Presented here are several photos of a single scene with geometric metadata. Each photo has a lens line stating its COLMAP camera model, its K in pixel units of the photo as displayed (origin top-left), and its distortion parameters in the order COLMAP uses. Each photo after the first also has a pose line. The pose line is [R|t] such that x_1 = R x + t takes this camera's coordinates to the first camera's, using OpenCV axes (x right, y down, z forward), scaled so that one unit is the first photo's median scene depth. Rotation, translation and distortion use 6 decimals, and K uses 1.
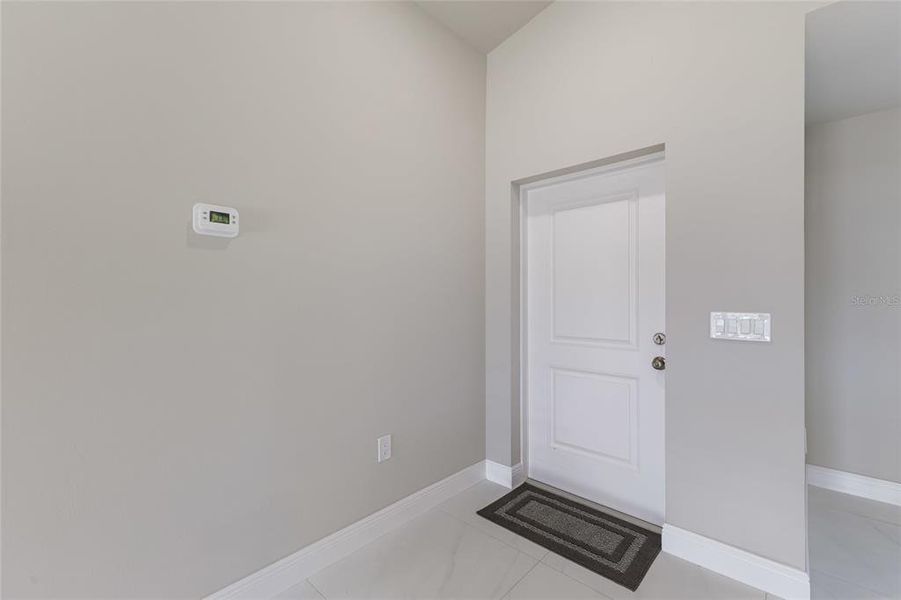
lens RADIAL K [[388.2, 0, 453.7], [0, 388.2, 297.9], [0, 0, 1]] dist [0.009765, -0.000781]
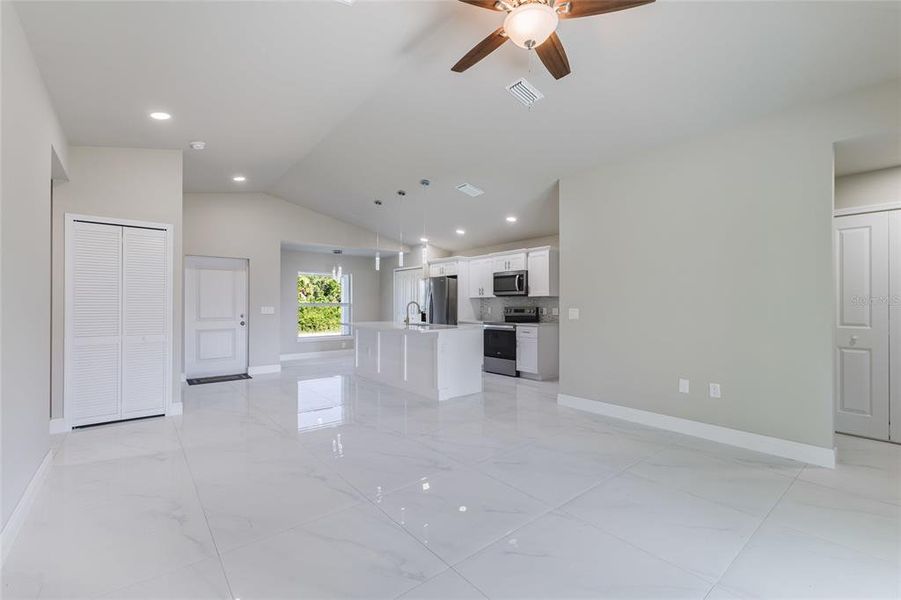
lens RADIAL K [[388.2, 0, 451.5], [0, 388.2, 303.1], [0, 0, 1]] dist [0.009765, -0.000781]
pose [[0.139756, 0.004149, 0.990177, -2.352761], [-0.002881, 0.999989, -0.003783, 0.005027], [-0.990182, -0.002324, 0.139766, -1.137666]]
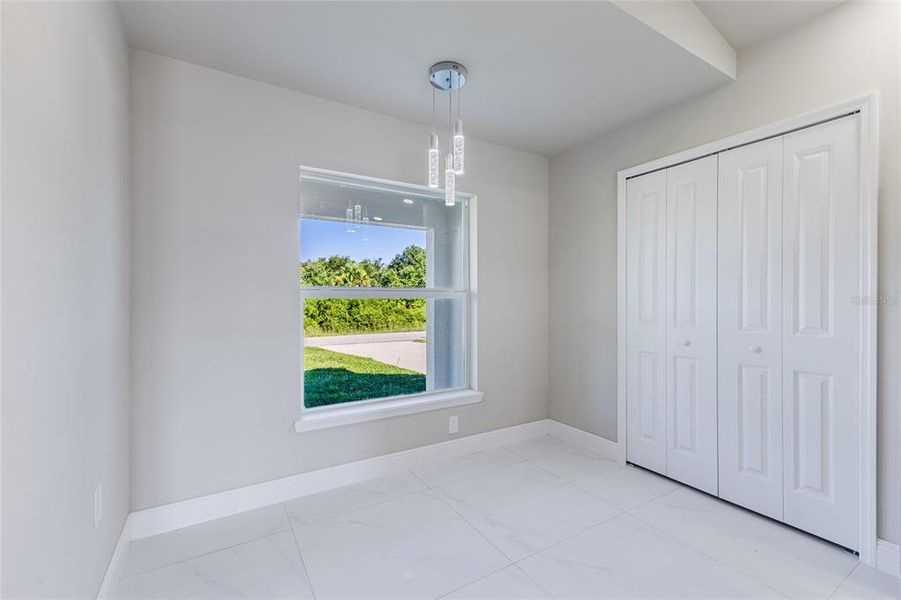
lens RADIAL K [[388.2, 0, 452.2], [0, 388.2, 300.2], [0, 0, 1]] dist [0.009765, -0.000781]
pose [[0.272874, -0.002609, 0.962046, 0.445295], [-0.003206, 0.999988, 0.003622, 0.028180], [-0.962045, -0.004073, 0.272862, 0.275636]]
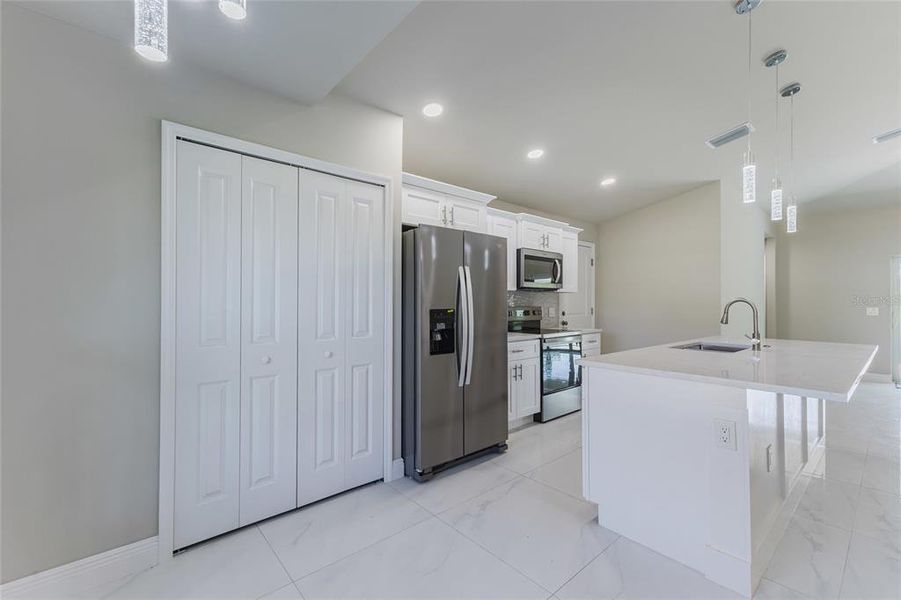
lens RADIAL K [[388.2, 0, 453.6], [0, 388.2, 299.3], [0, 0, 1]] dist [0.009765, -0.000781]
pose [[-0.995268, -0.001564, 0.097154, 1.116613], [-0.002576, 0.999944, -0.010292, 0.004437], [-0.097133, -0.010493, -0.995216, 0.877253]]
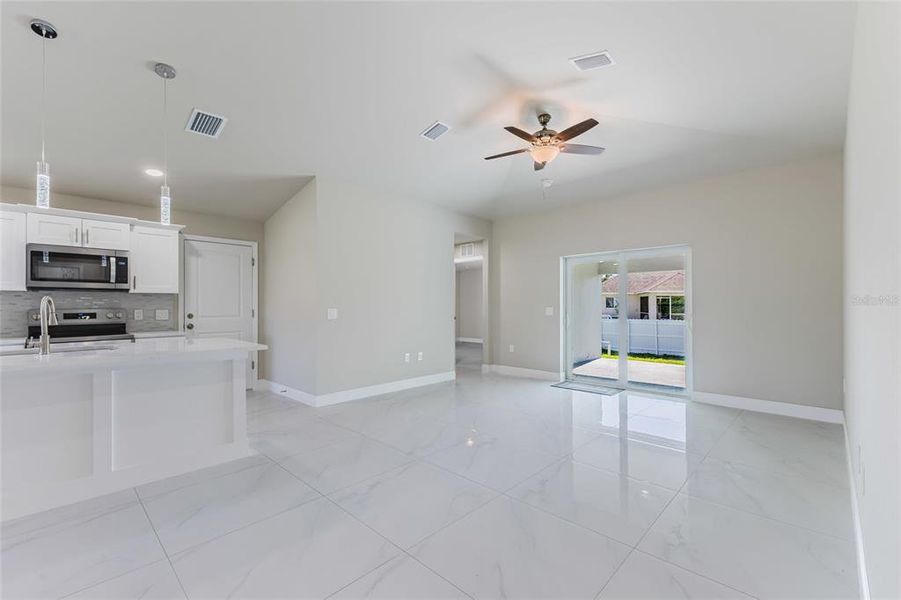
lens RADIAL K [[388.2, 0, 456.8], [0, 388.2, 303.9], [0, 0, 1]] dist [0.009765, -0.000781]
pose [[-0.999931, 0.002682, 0.011475, -0.922151], [0.002604, 0.999973, -0.006846, 0.014969], [-0.011493, -0.006816, -0.999911, 0.654671]]
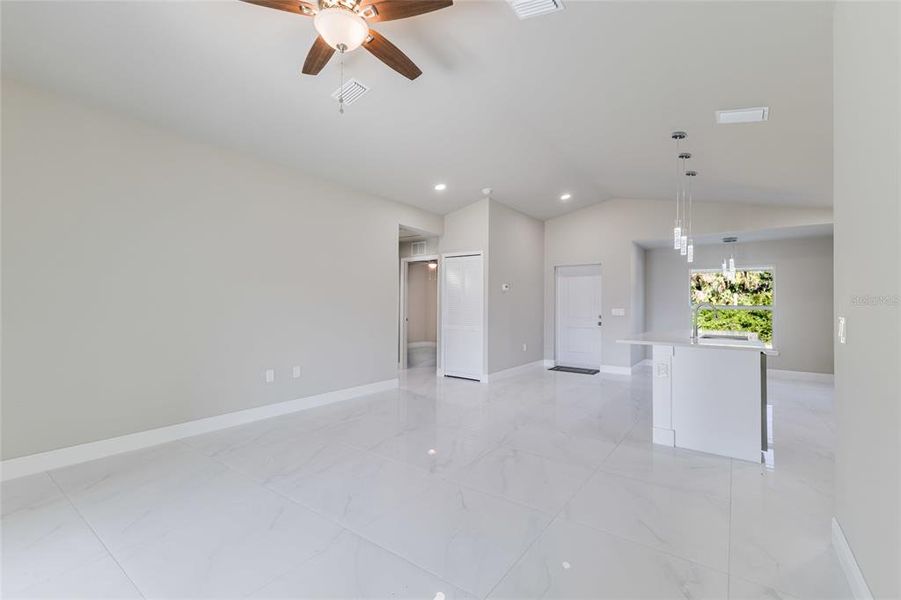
lens RADIAL K [[388.2, 0, 452.9], [0, 388.2, 302.7], [0, 0, 1]] dist [0.009765, -0.000781]
pose [[0.992709, 0.007847, 0.120277, -1.170344], [-0.007860, 0.999969, -0.000363, -0.009710], [-0.120276, -0.000585, 0.992740, -2.244150]]
